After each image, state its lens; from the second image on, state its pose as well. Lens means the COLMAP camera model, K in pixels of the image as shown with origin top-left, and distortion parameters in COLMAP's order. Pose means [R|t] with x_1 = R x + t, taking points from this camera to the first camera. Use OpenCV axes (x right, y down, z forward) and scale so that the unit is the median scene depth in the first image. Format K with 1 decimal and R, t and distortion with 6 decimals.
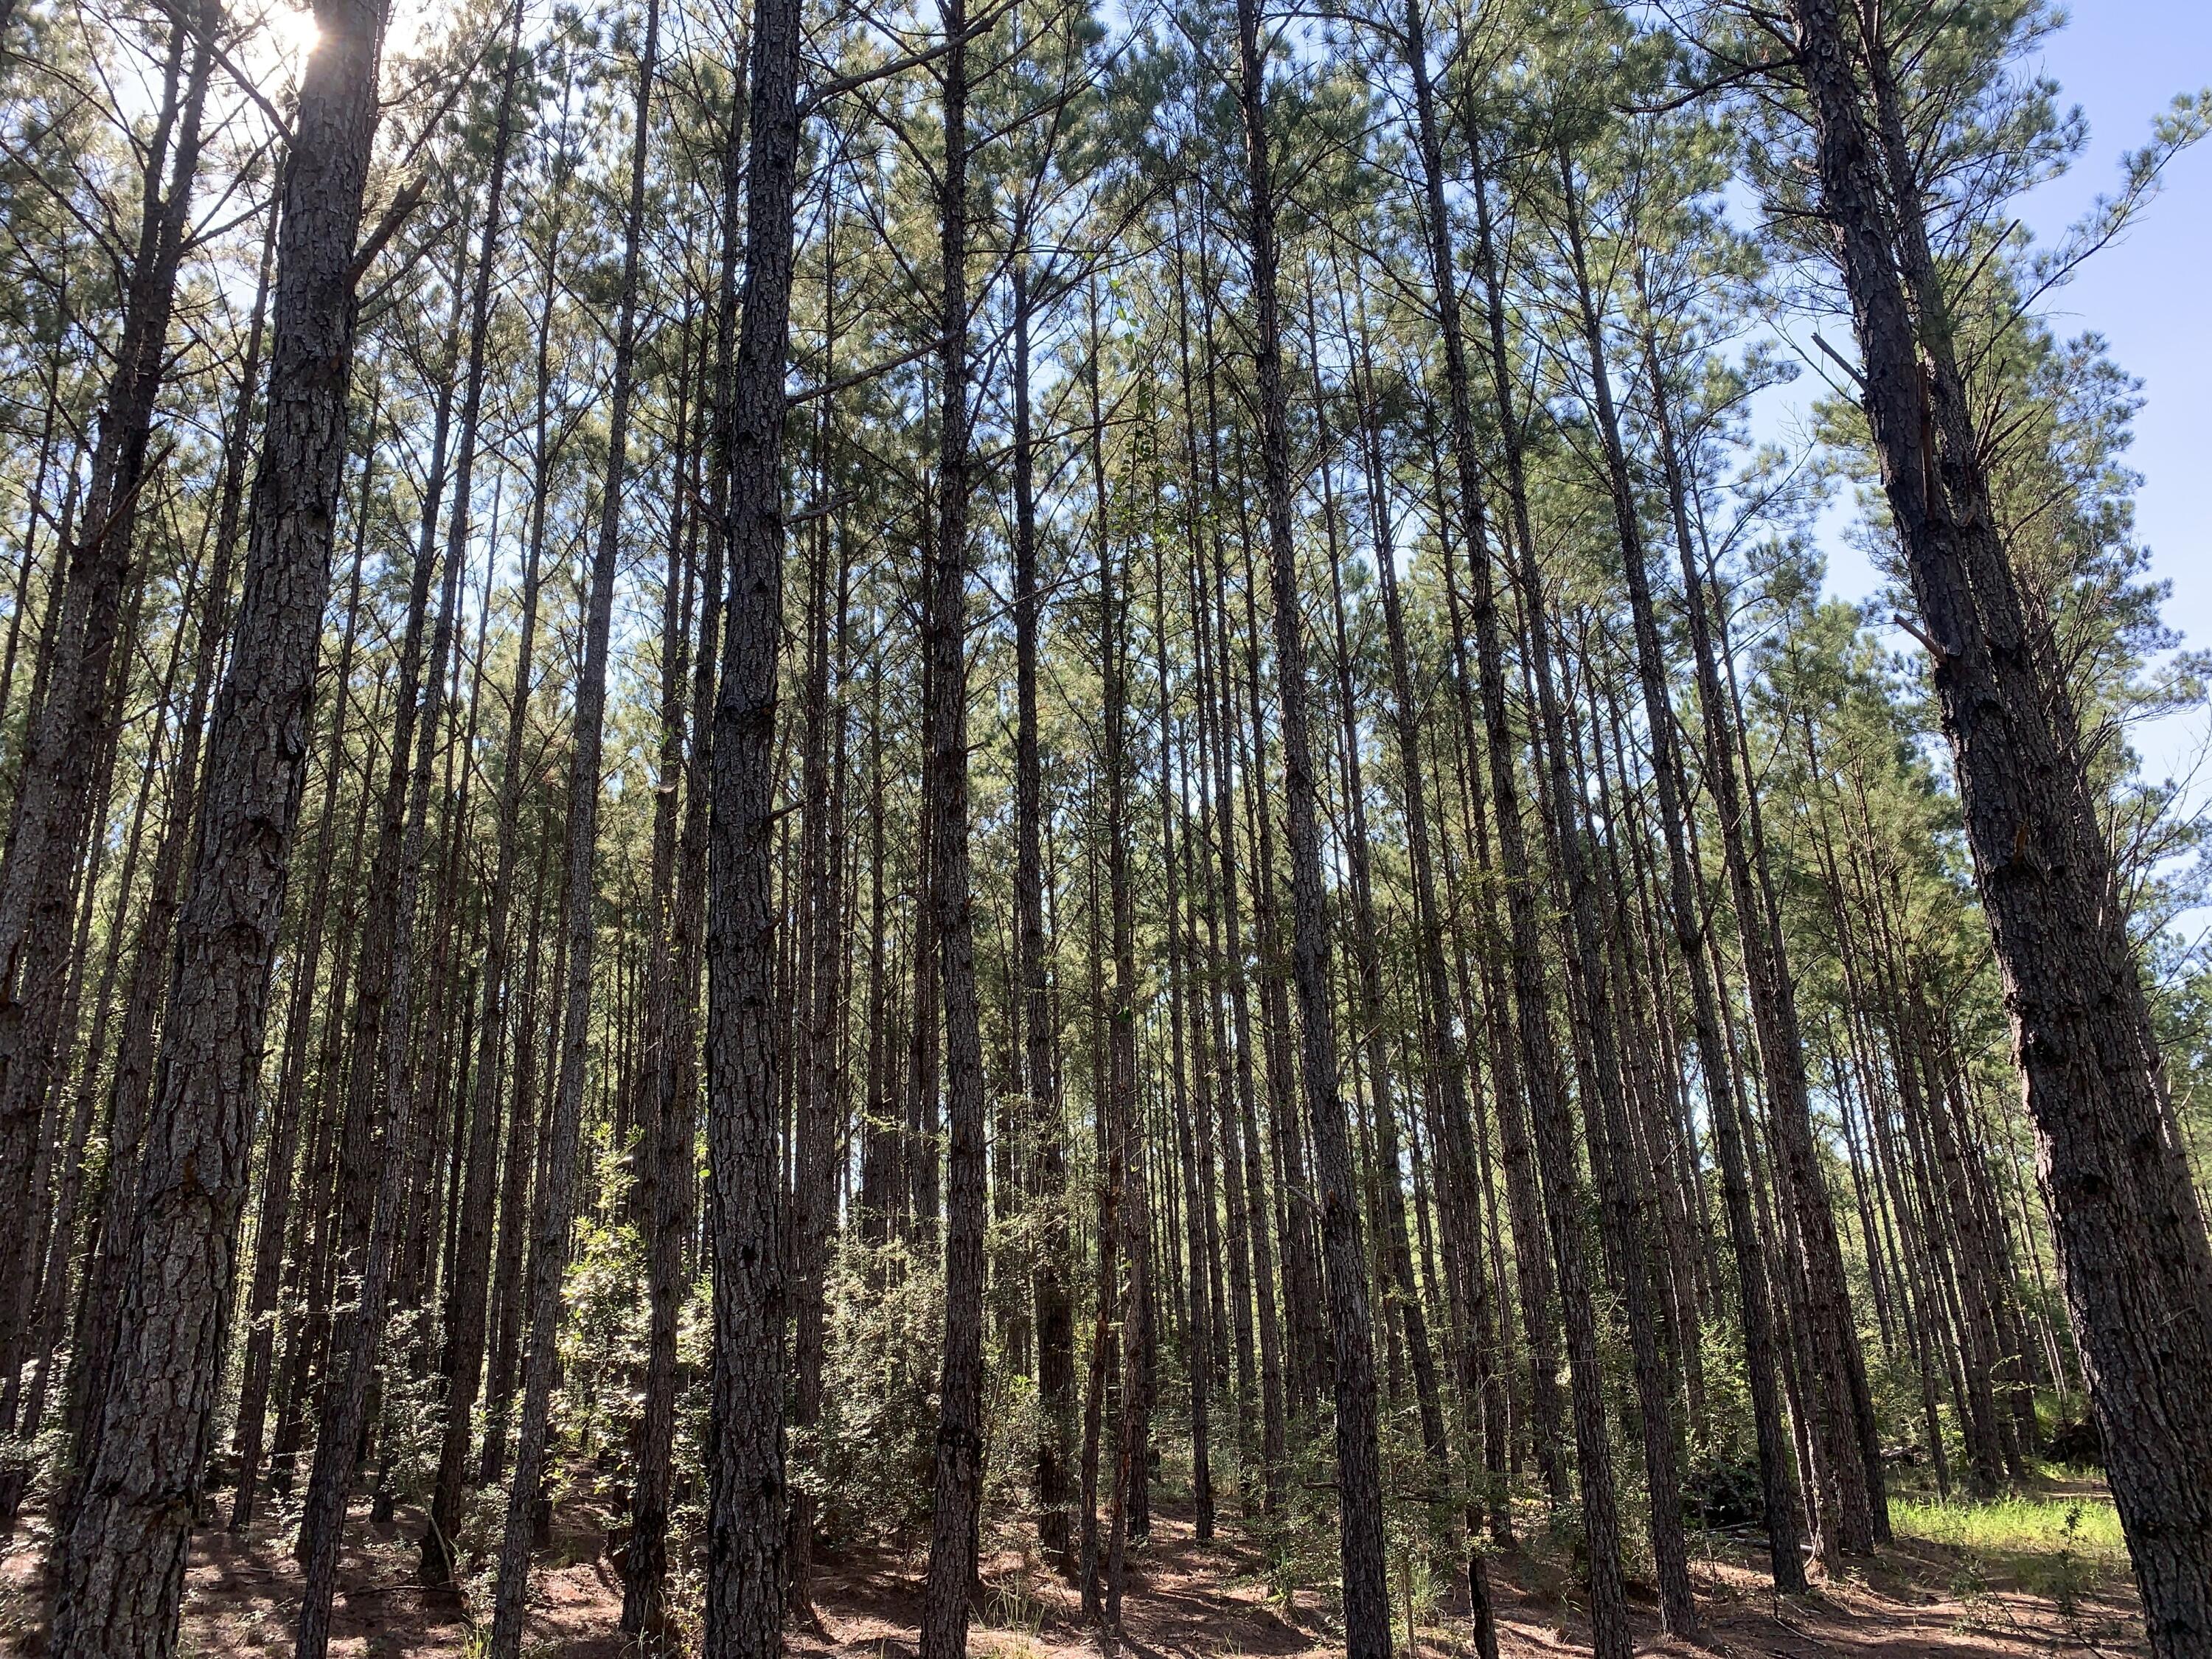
lens RADIAL K [[1670.3, 0, 1106.0], [0, 1670.3, 829.5], [0, 0, 1]] dist [0.074103, -0.076330]
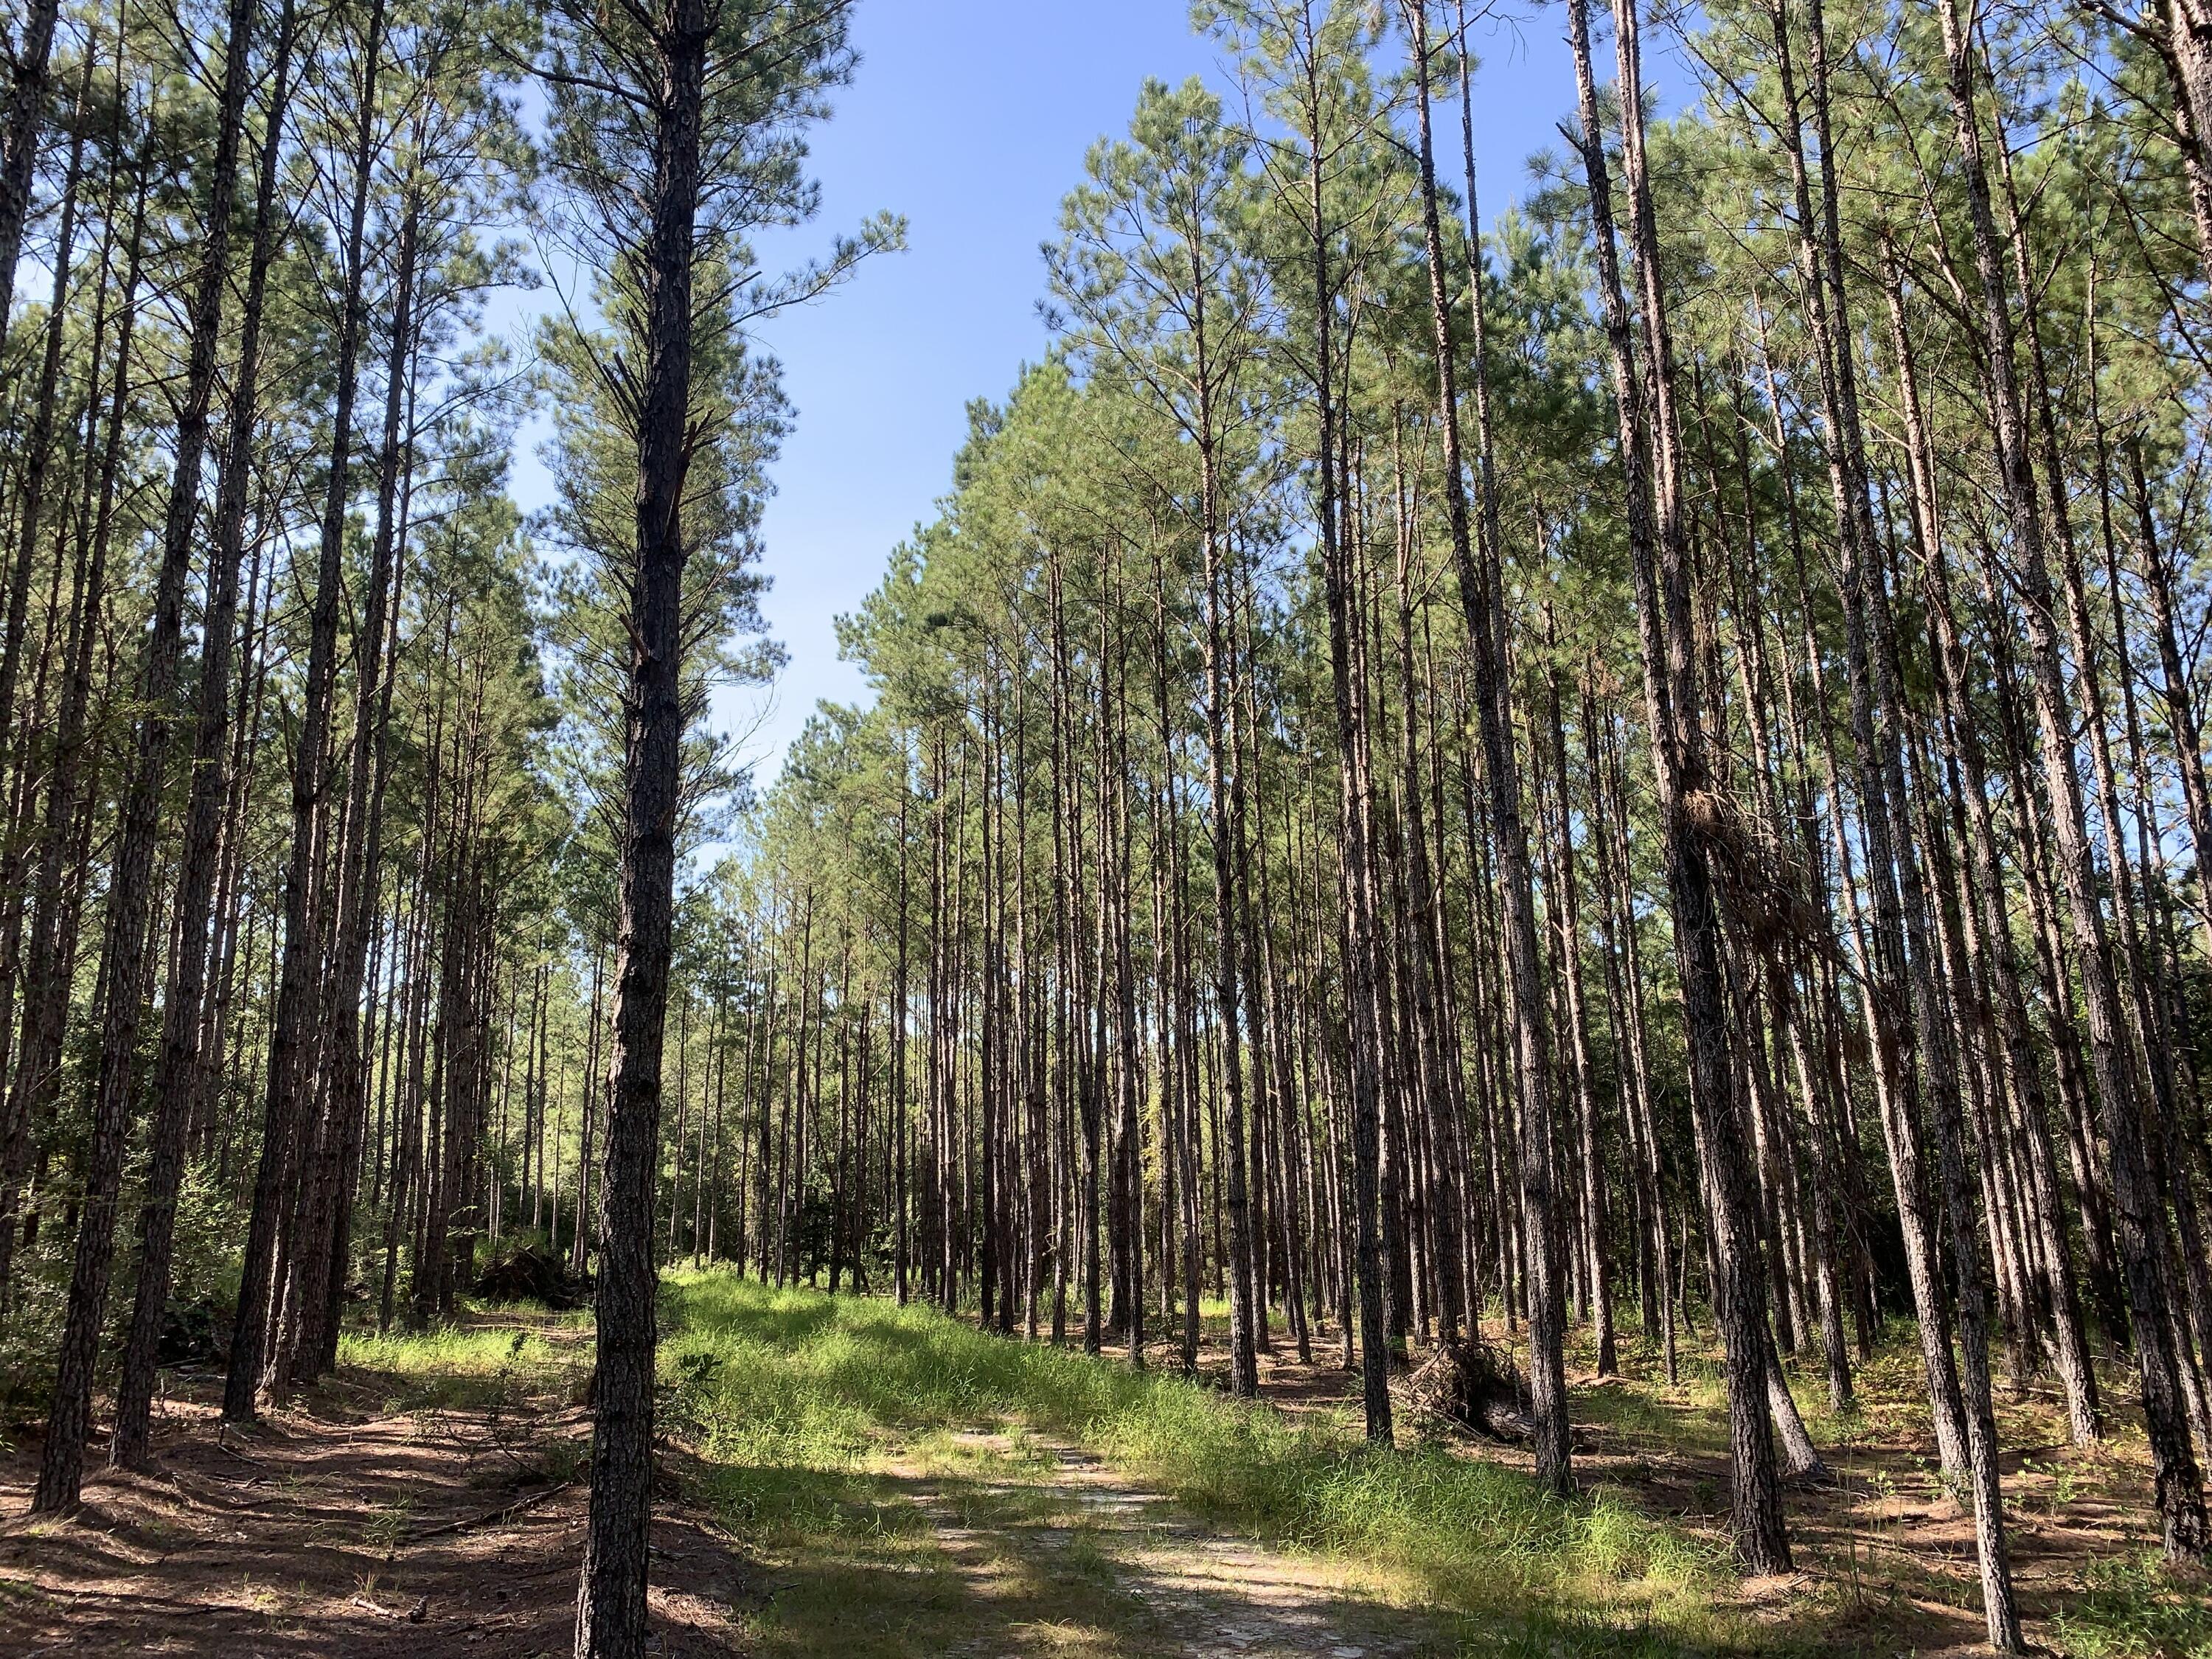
lens RADIAL K [[1782.4, 0, 1135.8], [0, 1782.4, 822.2], [0, 0, 1]] dist [0.029568, -0.013053]
pose [[0.662913, 0.186861, 0.725003, -0.083011], [-0.254441, 0.966946, -0.016569, -0.024831], [-0.704135, -0.173487, 0.688546, -0.072900]]
